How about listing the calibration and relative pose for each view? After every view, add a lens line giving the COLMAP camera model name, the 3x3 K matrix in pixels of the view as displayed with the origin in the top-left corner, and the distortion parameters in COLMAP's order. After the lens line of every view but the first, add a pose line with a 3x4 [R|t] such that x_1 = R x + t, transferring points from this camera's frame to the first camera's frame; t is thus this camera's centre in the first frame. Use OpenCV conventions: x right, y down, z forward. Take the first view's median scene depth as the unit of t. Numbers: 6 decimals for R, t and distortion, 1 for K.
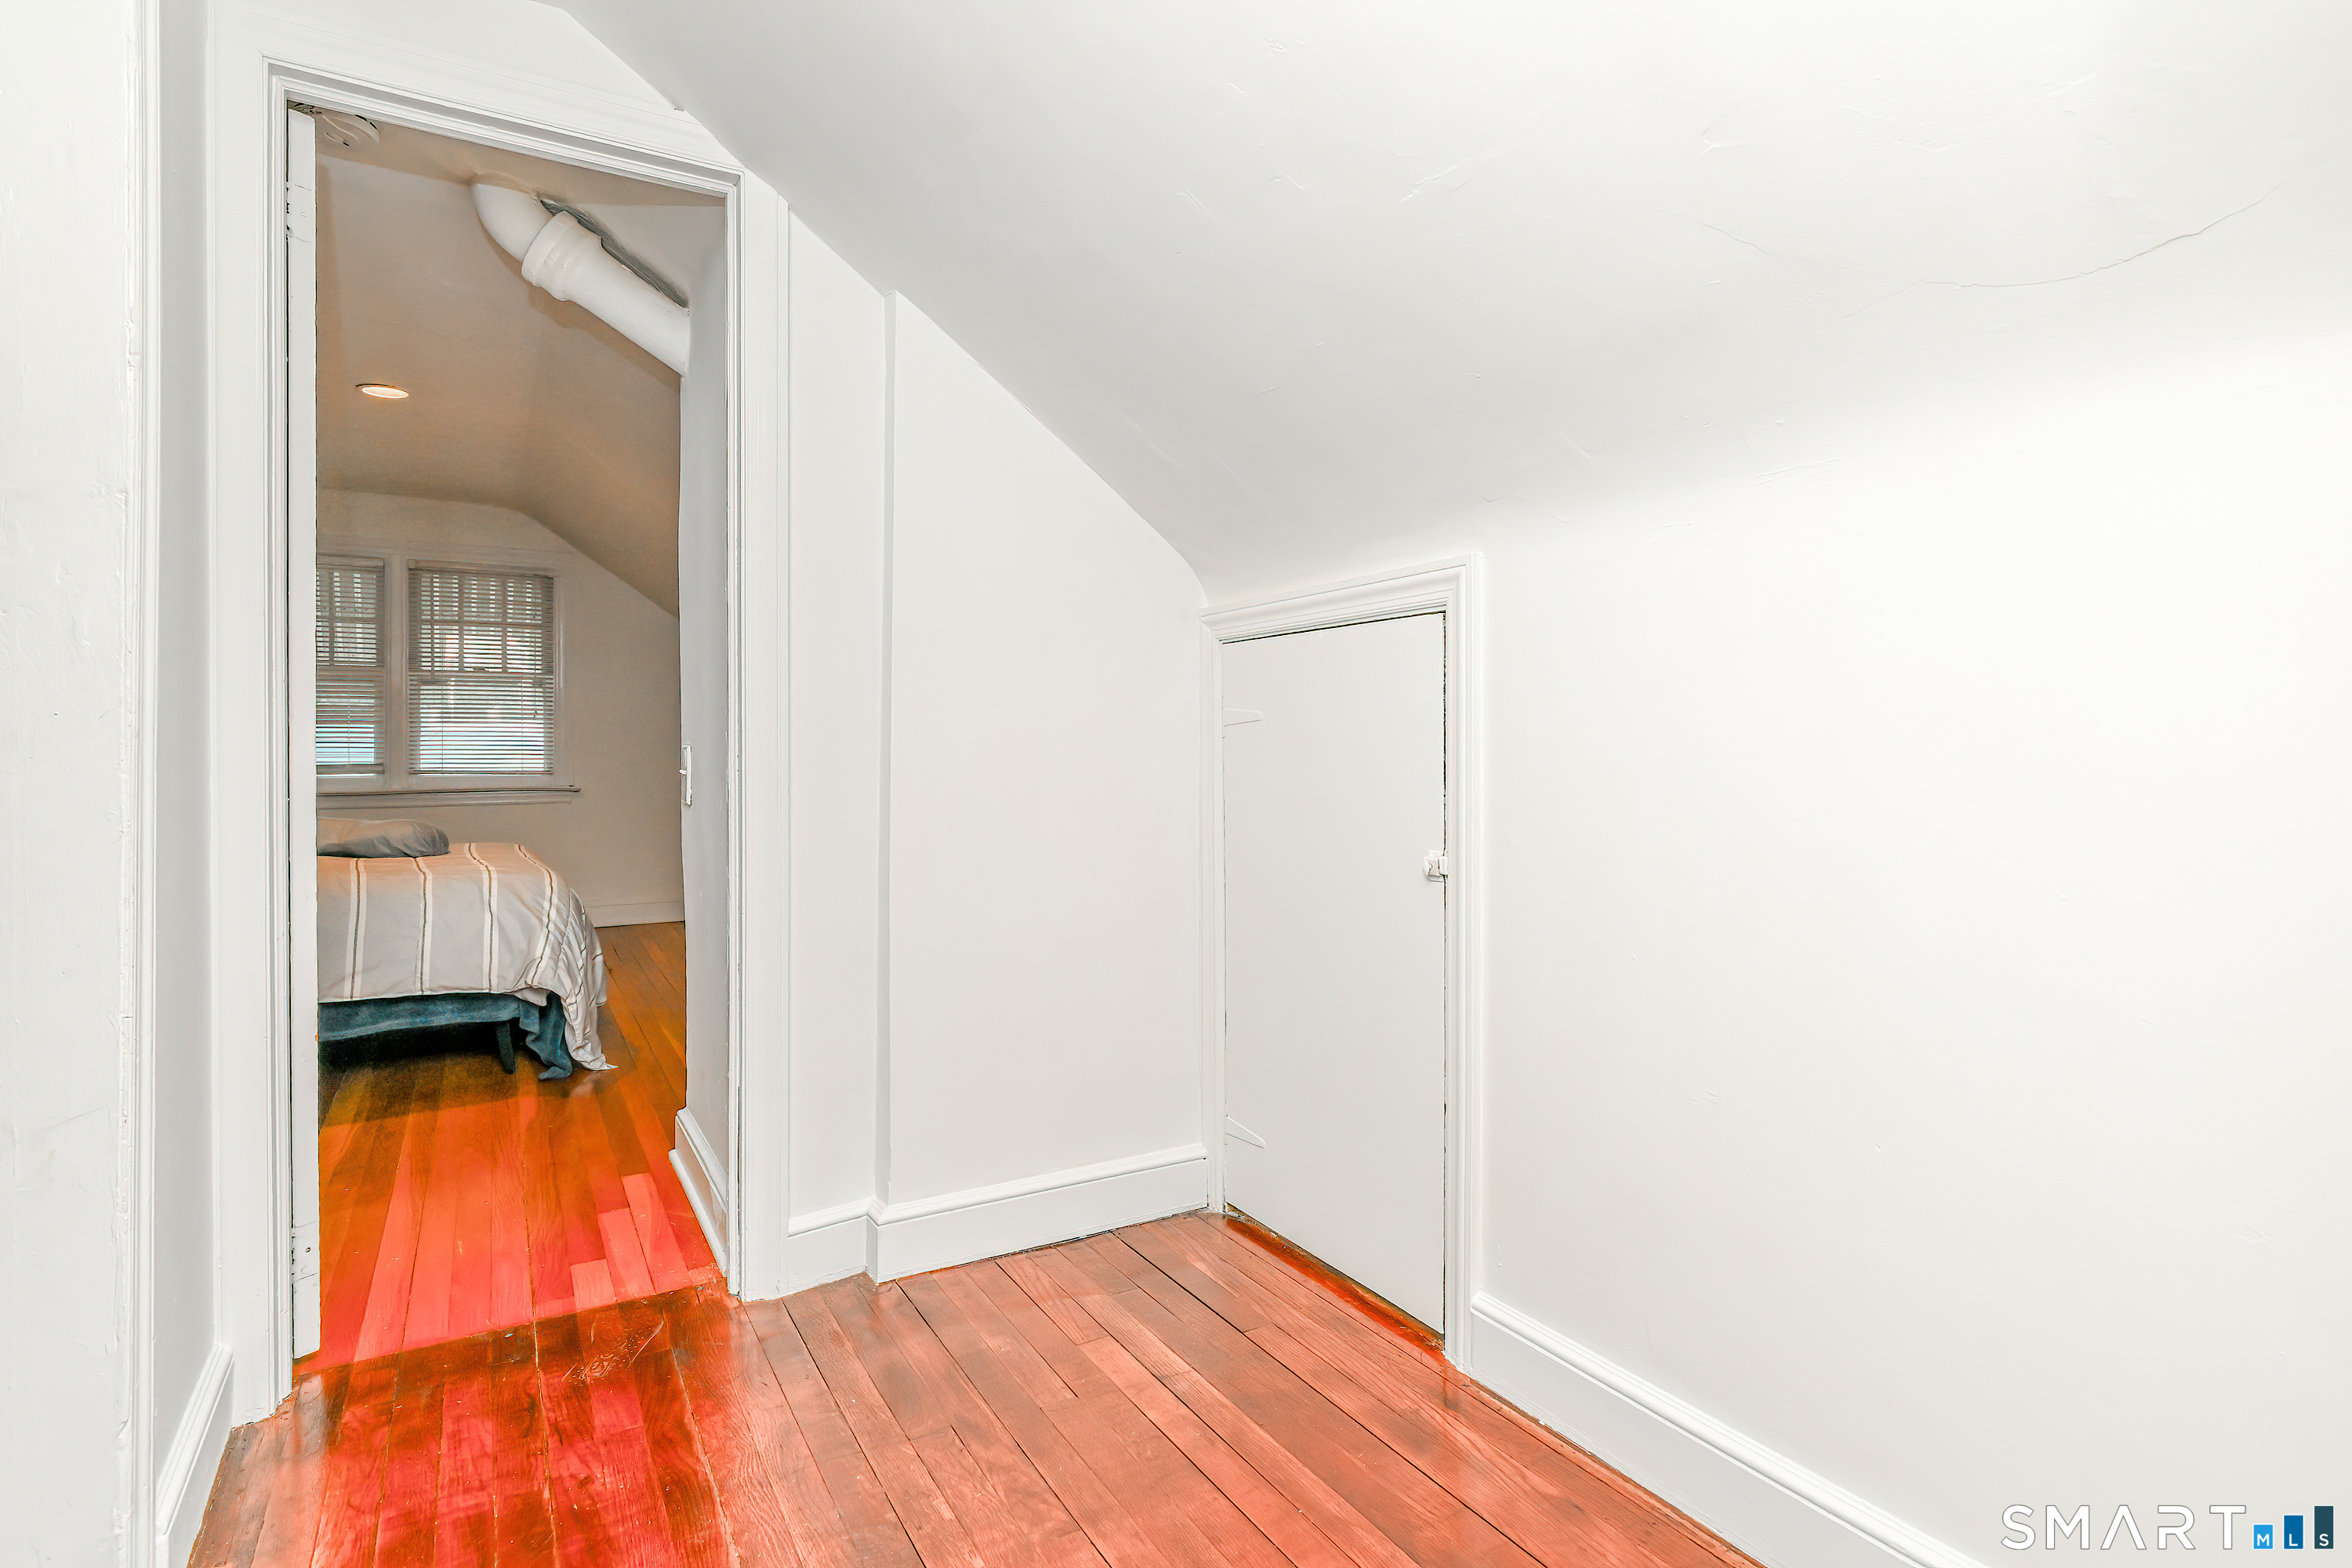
lens RADIAL K [[1168.0, 0, 1176.0], [0, 1168.0, 784.0], [0, 0, 1]] dist [-0.001622, -0.000428]
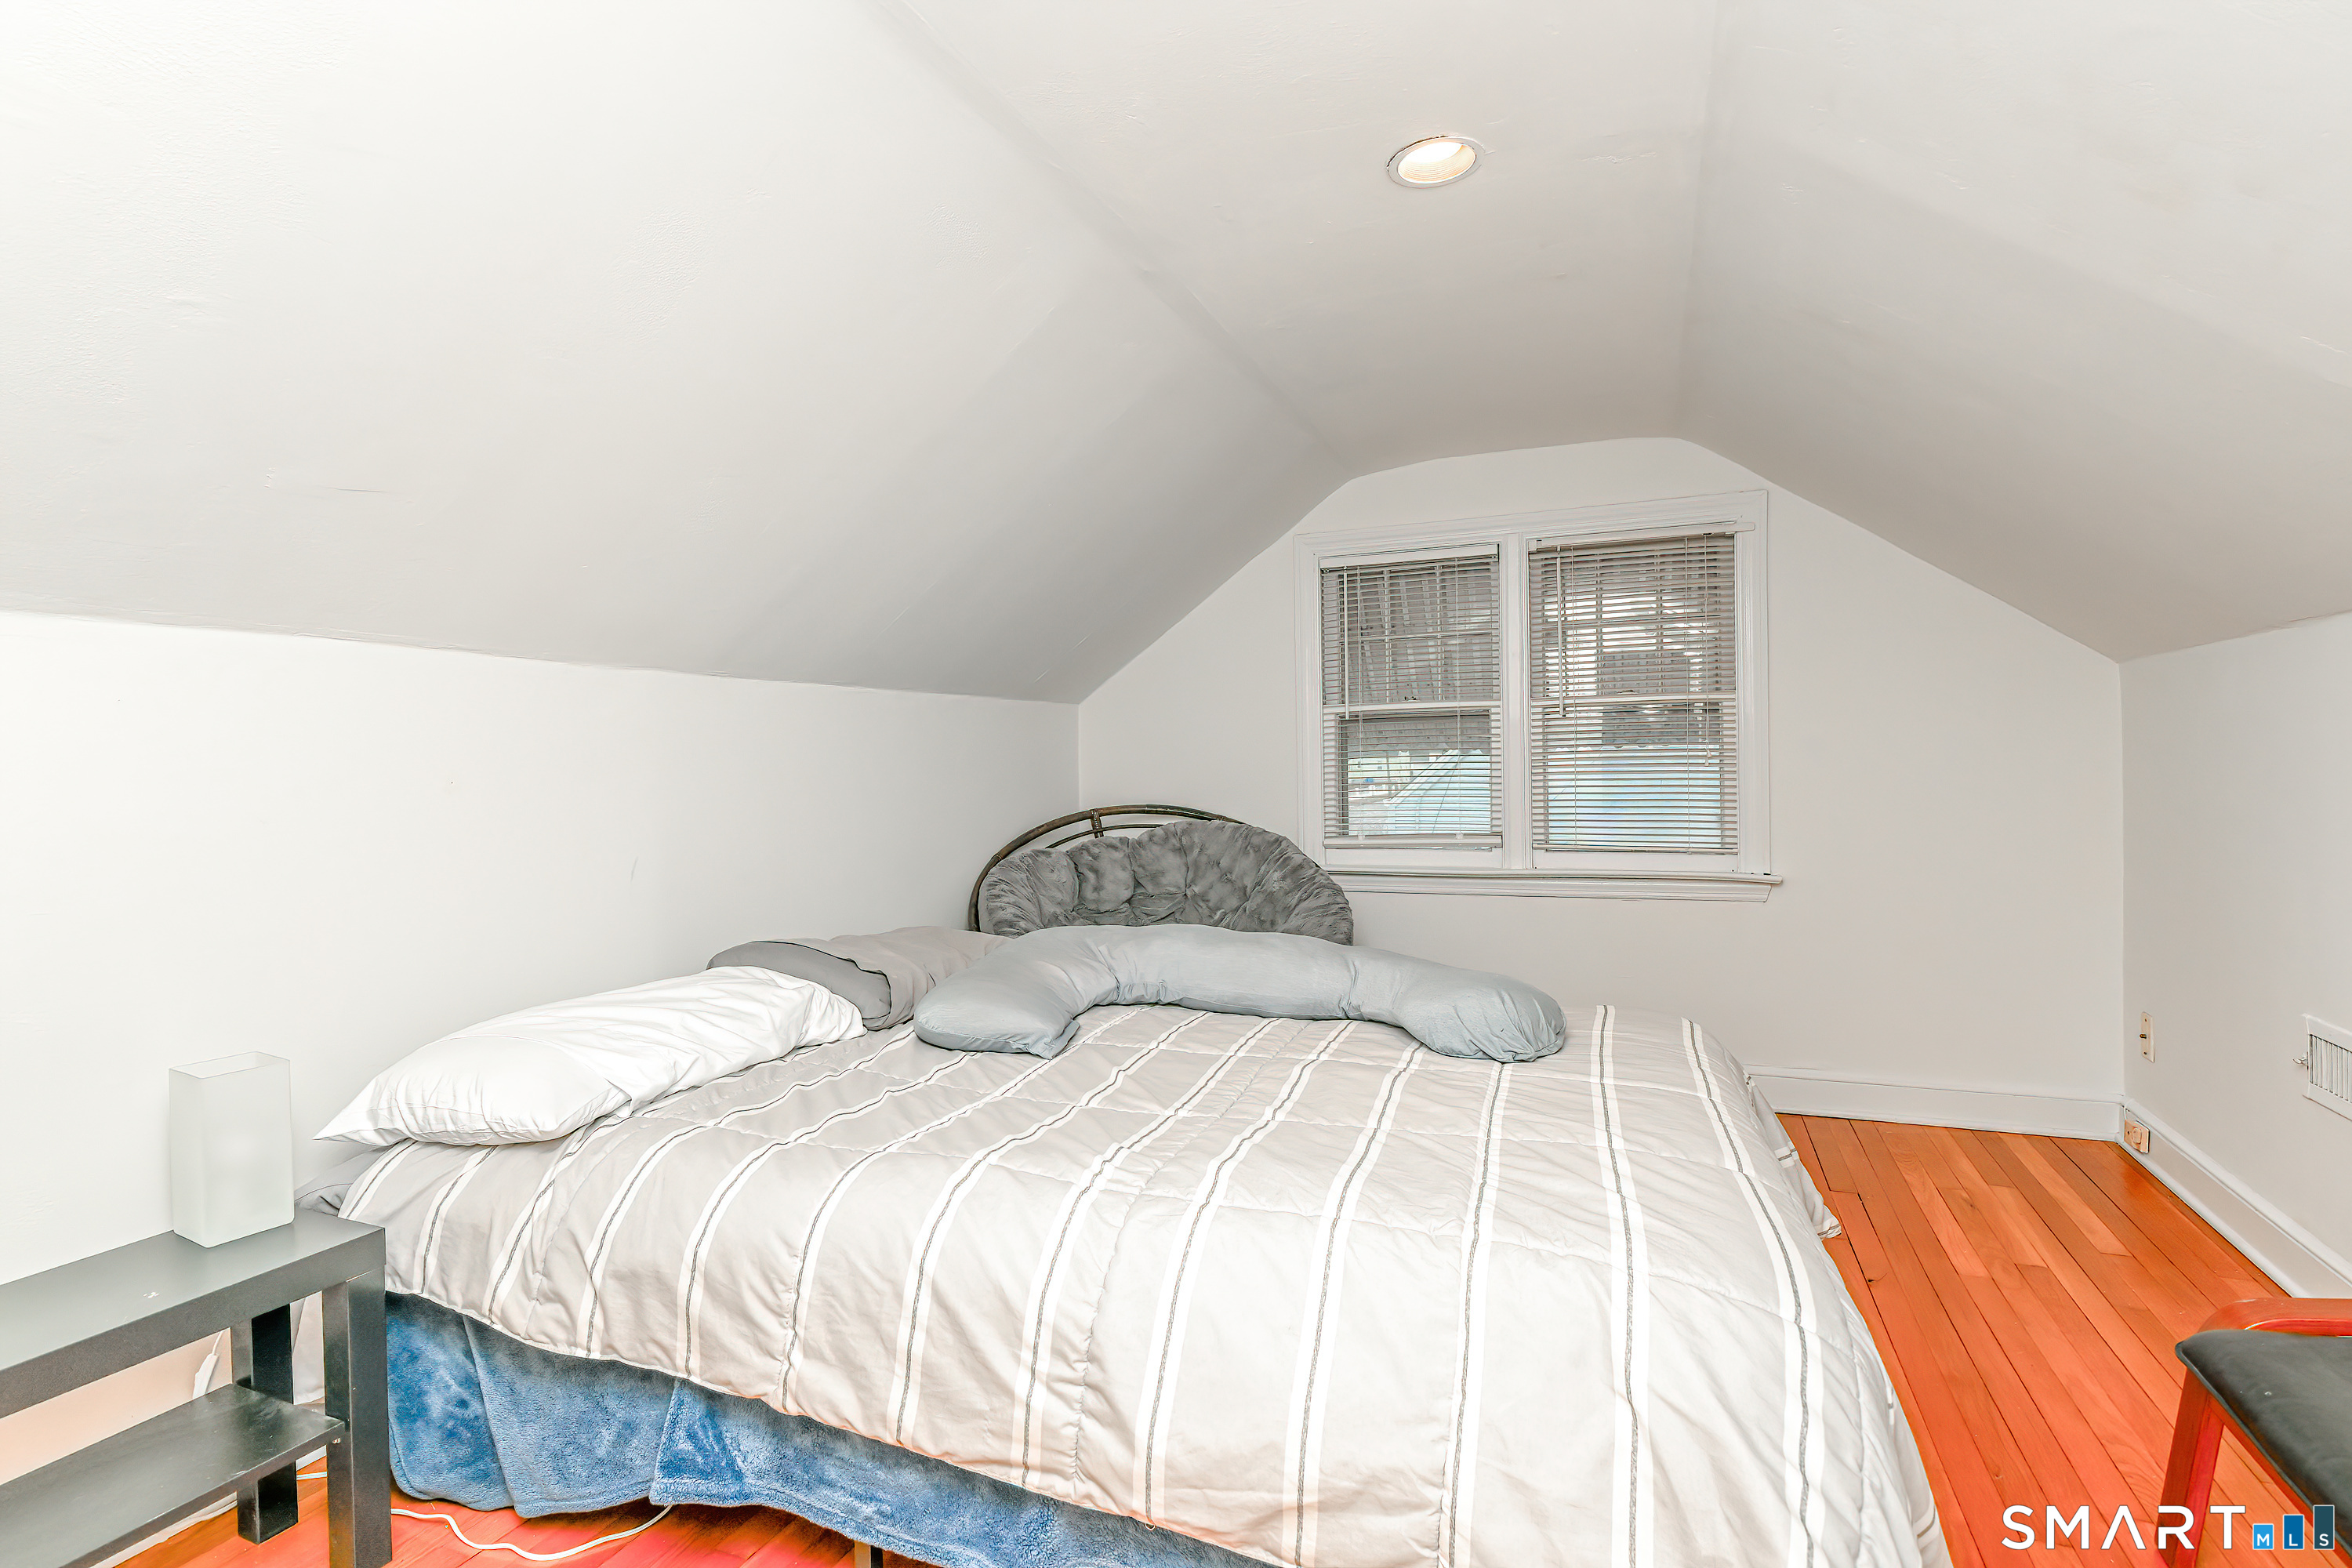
lens RADIAL K [[1131.9, 0, 1171.3], [0, 1131.9, 772.7], [0, 0, 1]] dist [0.003189, -0.000311]
pose [[0.598992, -0.007649, -0.800719, -0.388432], [-0.004492, 0.999907, -0.012913, -0.069047], [0.800743, 0.011332, 0.598901, 0.670250]]
